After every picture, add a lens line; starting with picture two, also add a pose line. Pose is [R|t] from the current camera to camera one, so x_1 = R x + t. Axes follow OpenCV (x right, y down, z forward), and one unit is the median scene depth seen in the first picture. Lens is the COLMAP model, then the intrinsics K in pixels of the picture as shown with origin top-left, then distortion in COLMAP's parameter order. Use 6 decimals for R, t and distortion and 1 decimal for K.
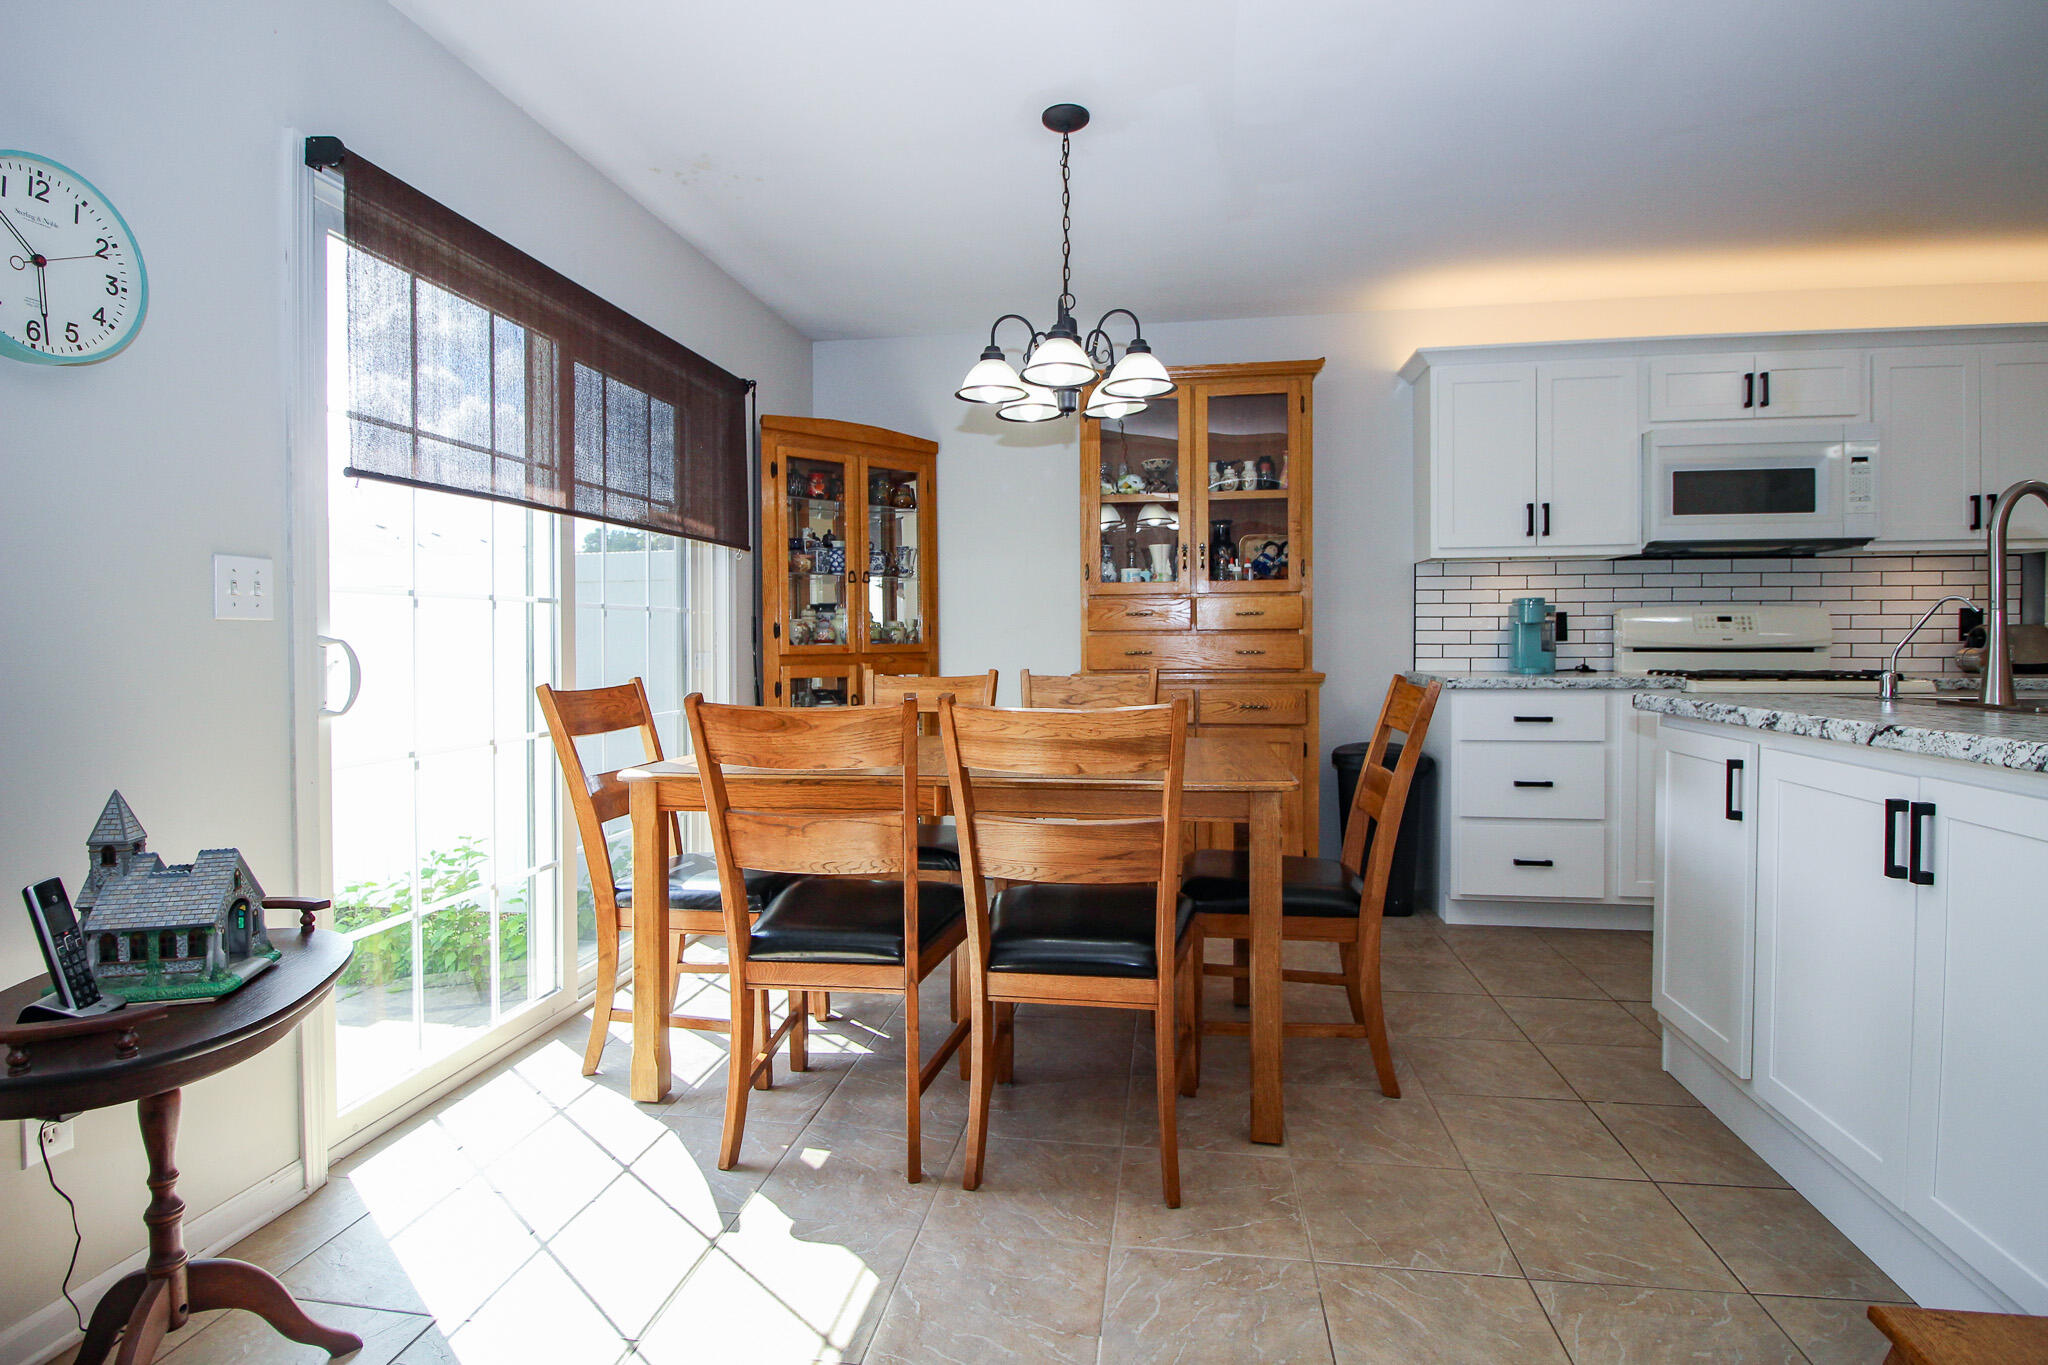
lens RADIAL K [[988.5, 0, 1022.4], [0, 988.5, 650.7], [0, 0, 1]] dist [-0.000395, -0.020361]
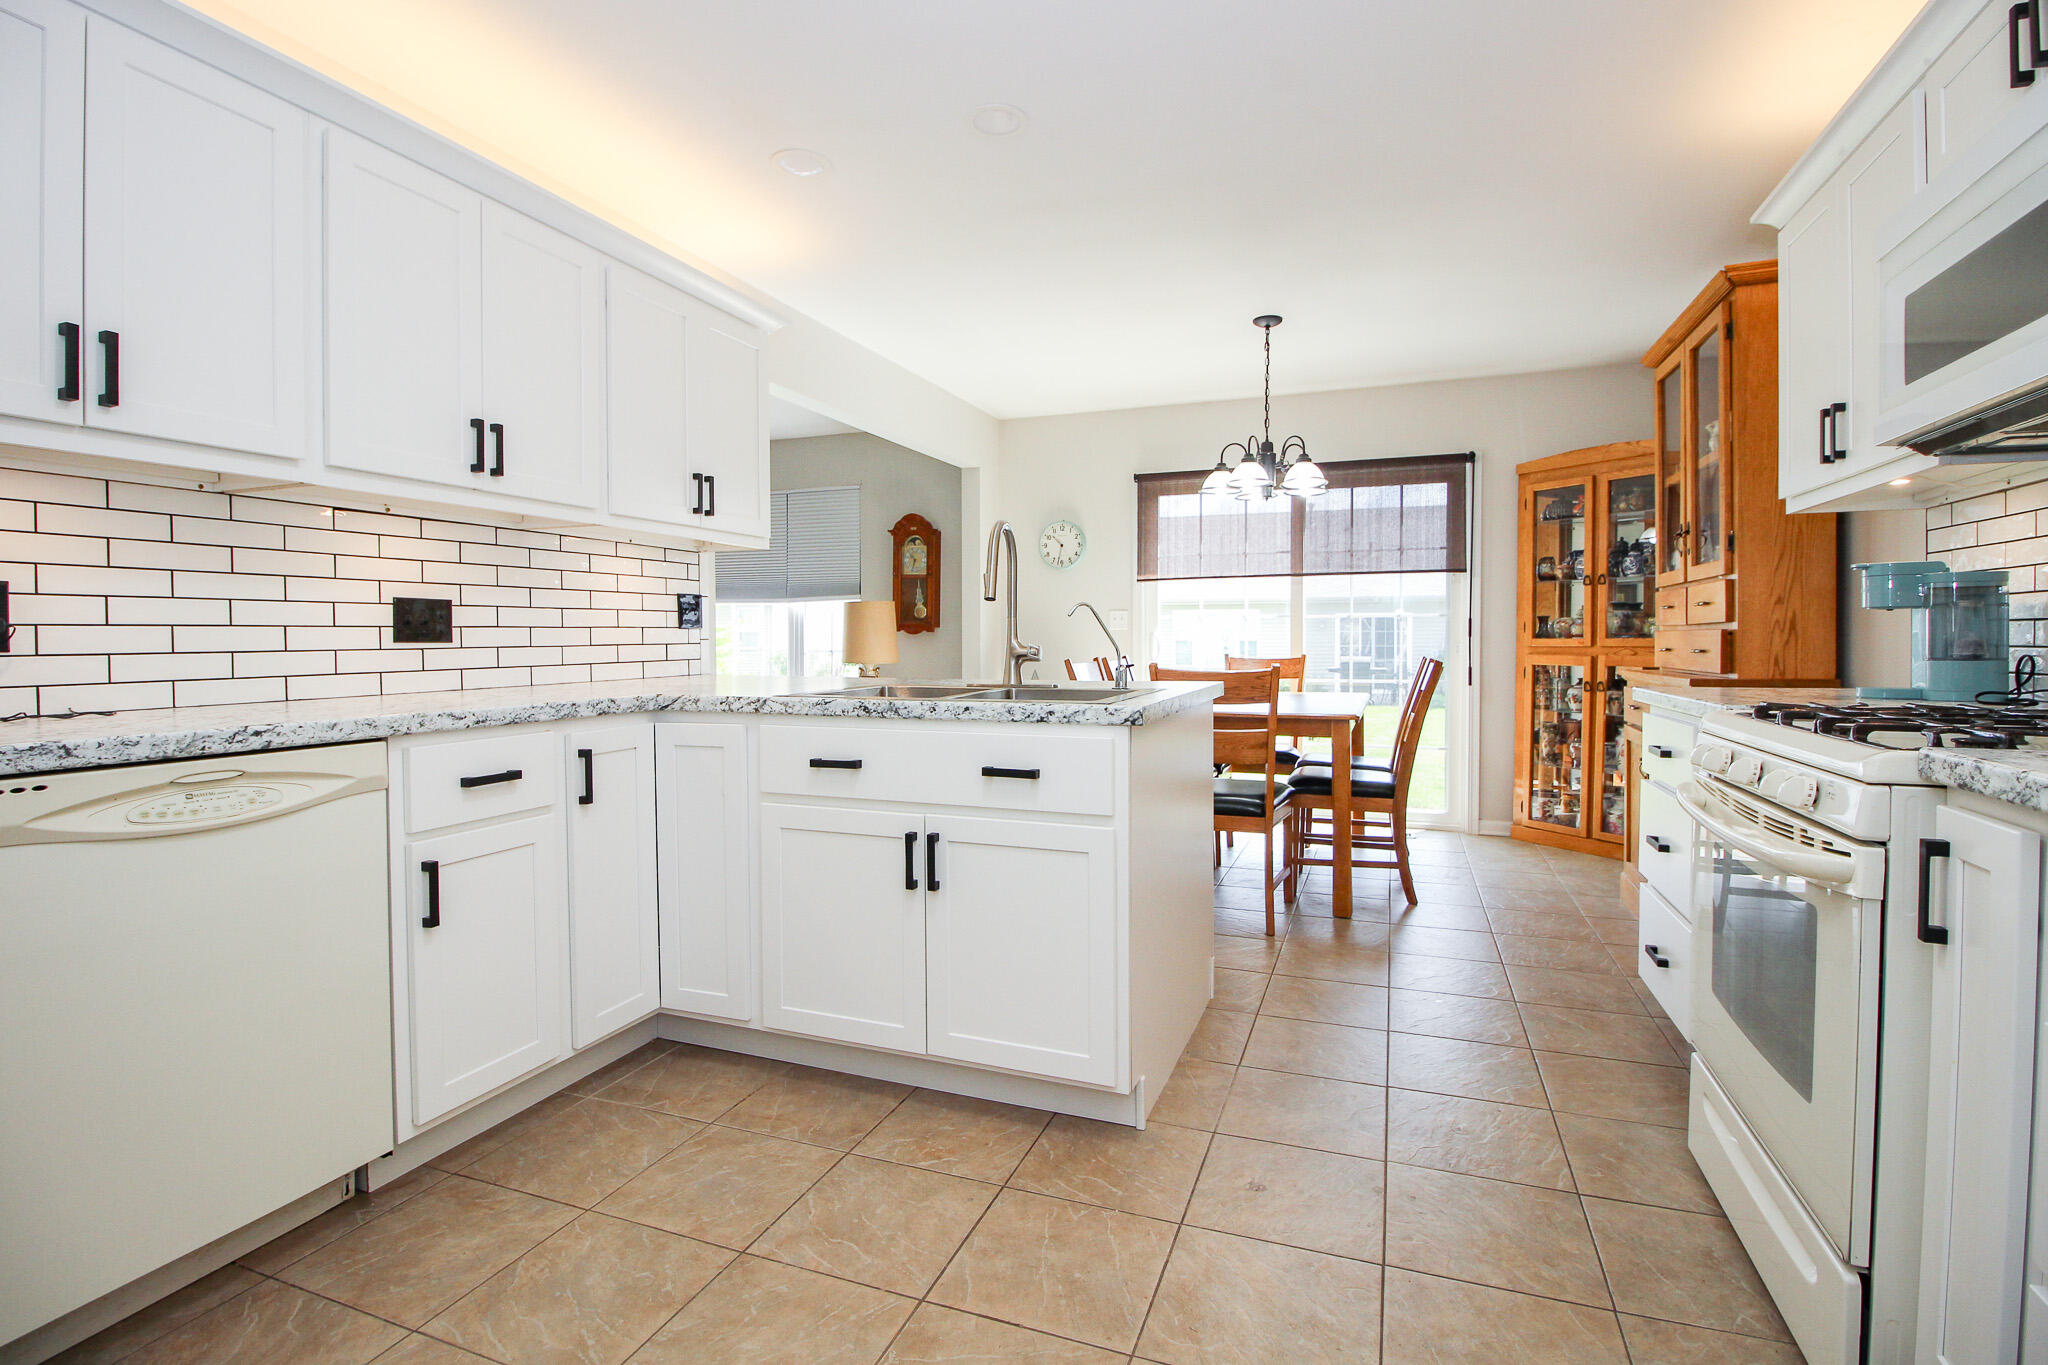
lens RADIAL K [[968.0, 0, 1029.1], [0, 968.0, 657.0], [0, 0, 1]] dist [0.001118, -0.014734]
pose [[-0.207035, 0.025060, -0.978013, 2.285437], [-0.006853, 0.999610, 0.027064, -0.023271], [0.978310, 0.012306, -0.206782, 1.244358]]
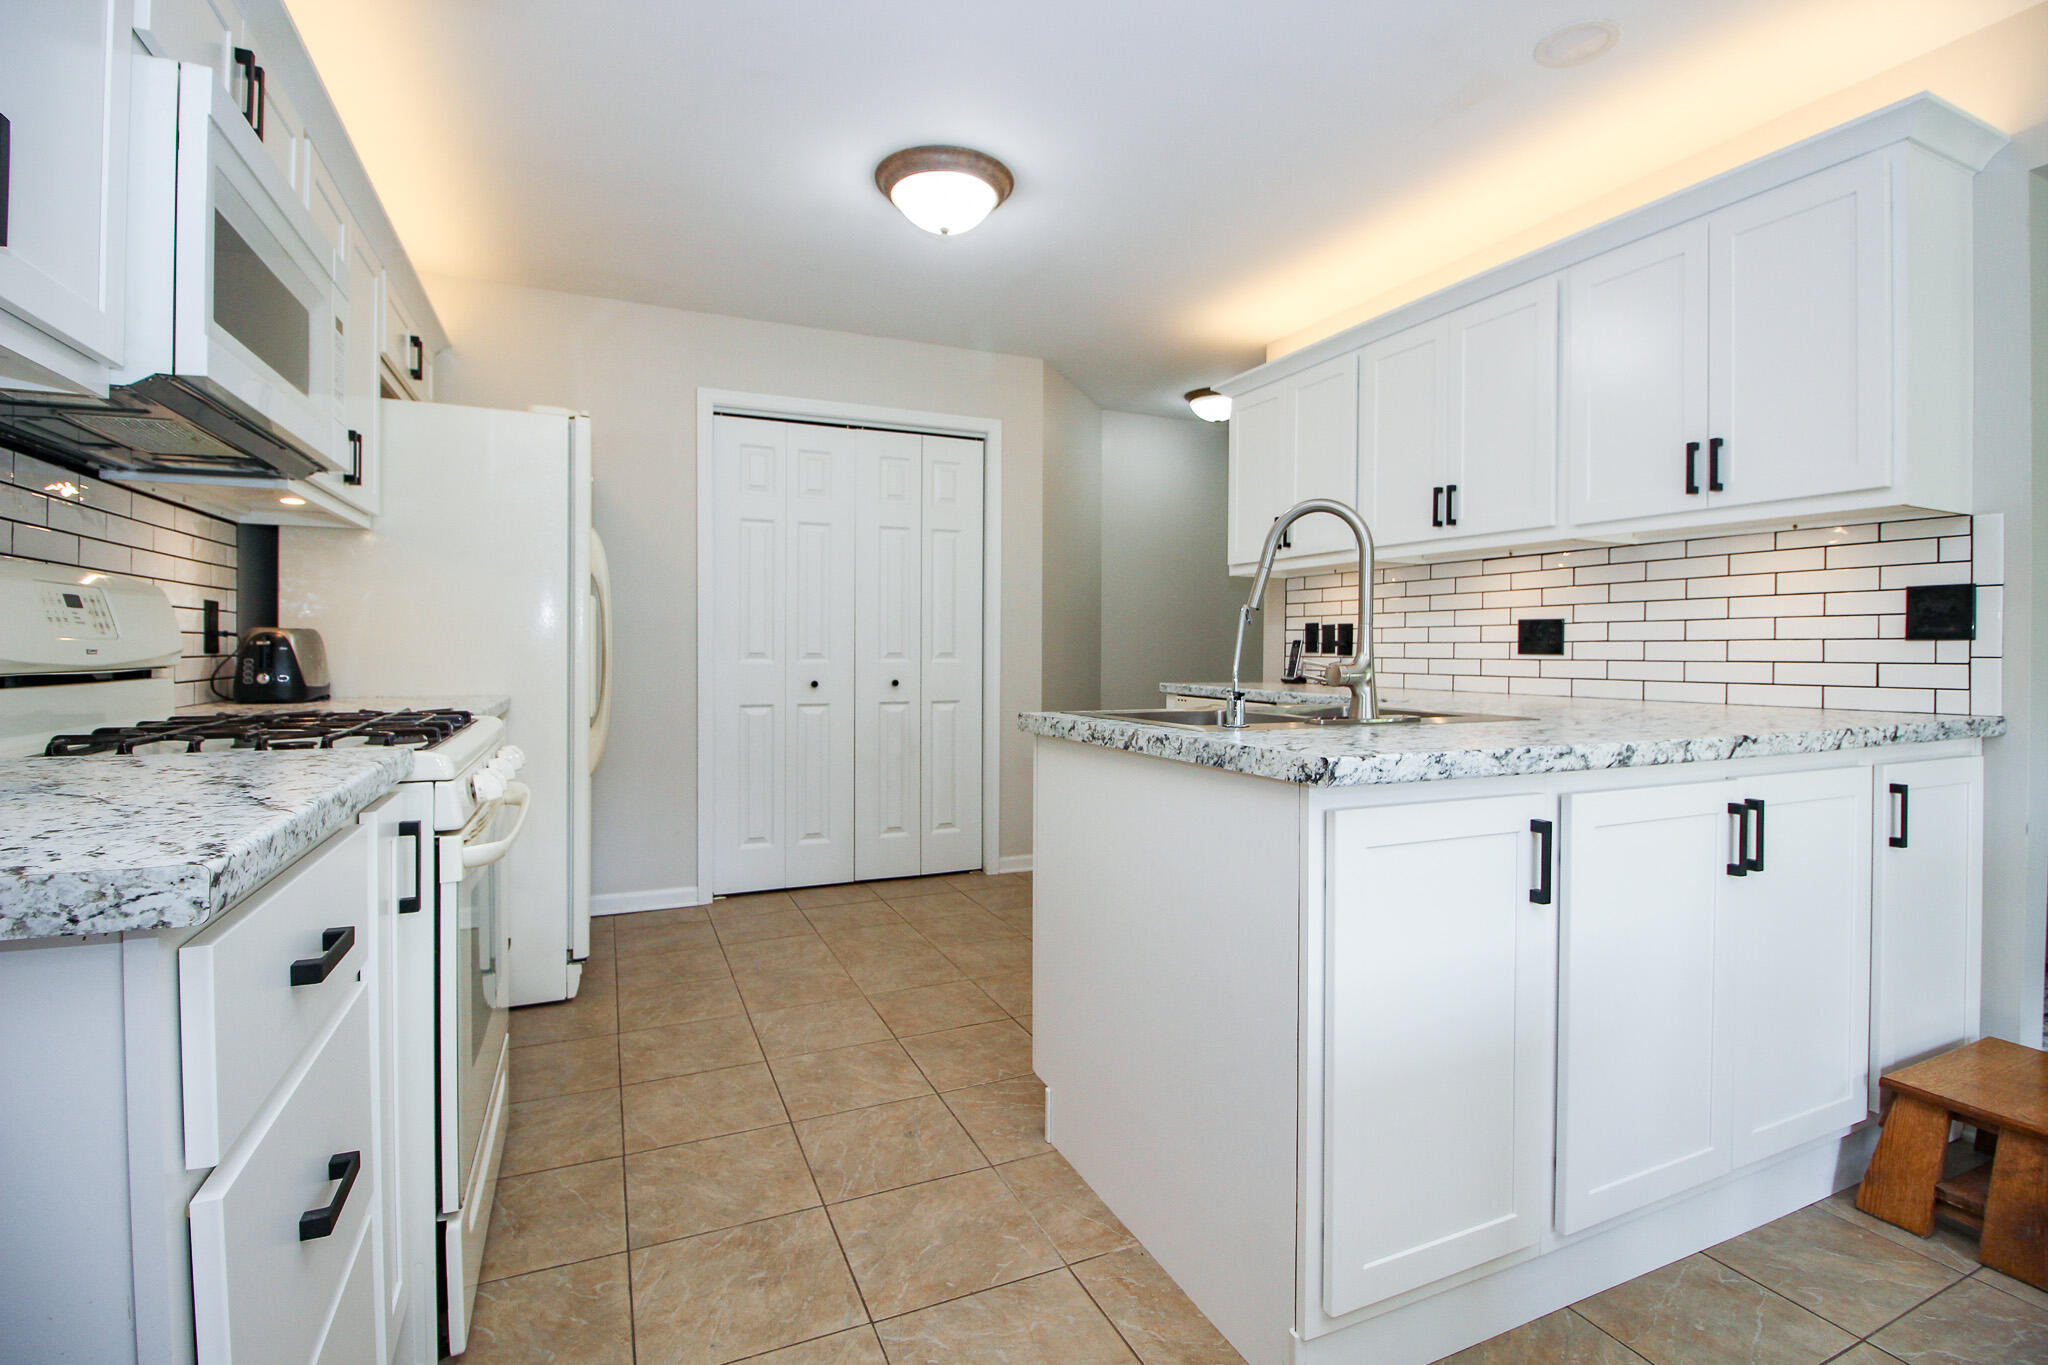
lens RADIAL K [[943.0, 0, 1029.9], [0, 943.0, 652.9], [0, 0, 1]] dist [-0.000886, -0.000253]
pose [[-0.550475, -0.003742, 0.834843, 0.346418], [0.006683, 0.999938, 0.008889, -0.024448], [-0.834825, 0.010473, -0.550416, 1.744451]]
